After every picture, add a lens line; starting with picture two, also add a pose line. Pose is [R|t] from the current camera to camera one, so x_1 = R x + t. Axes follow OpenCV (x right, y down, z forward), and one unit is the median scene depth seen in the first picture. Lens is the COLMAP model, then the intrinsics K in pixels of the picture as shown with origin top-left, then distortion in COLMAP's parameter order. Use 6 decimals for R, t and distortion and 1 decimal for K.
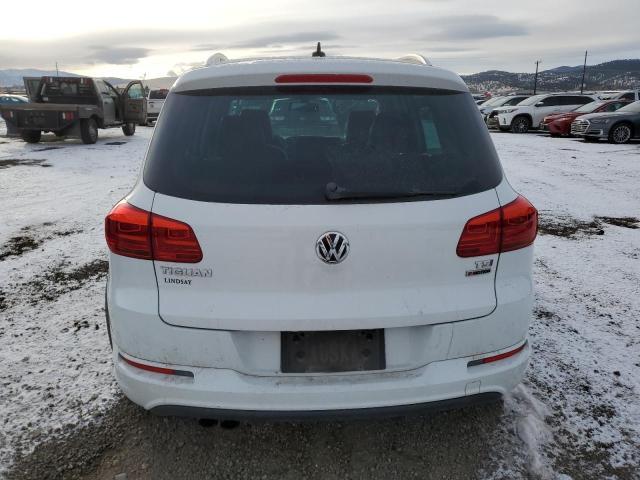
lens RADIAL K [[487.5, 0, 321.1], [0, 487.5, 235.2], [0, 0, 1]] dist [0.014845, -0.005793]
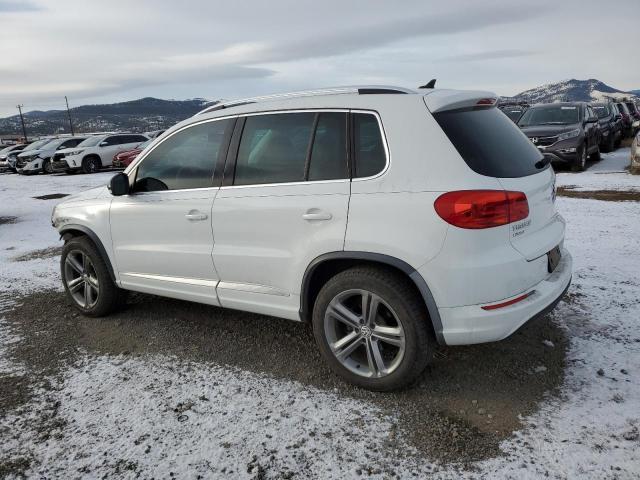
lens RADIAL K [[487.5, 0, 319.1], [0, 487.5, 239.0], [0, 0, 1]] dist [0.014845, -0.005793]
pose [[0.594314, -0.216531, 0.774535, -1.264267], [0.273397, 0.960113, 0.058629, -0.099881], [-0.756336, 0.176912, 0.629808, 0.363472]]
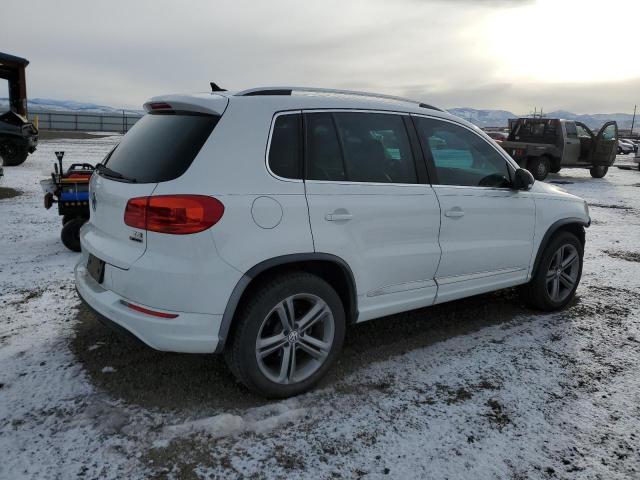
lens RADIAL K [[487.5, 0, 322.4], [0, 487.5, 241.8], [0, 0, 1]] dist [0.014845, -0.005793]
pose [[0.527030, 0.201629, -0.825582, 1.256700], [-0.258824, 0.963381, 0.070056, -0.109513], [0.809475, 0.176758, 0.559916, 0.469777]]
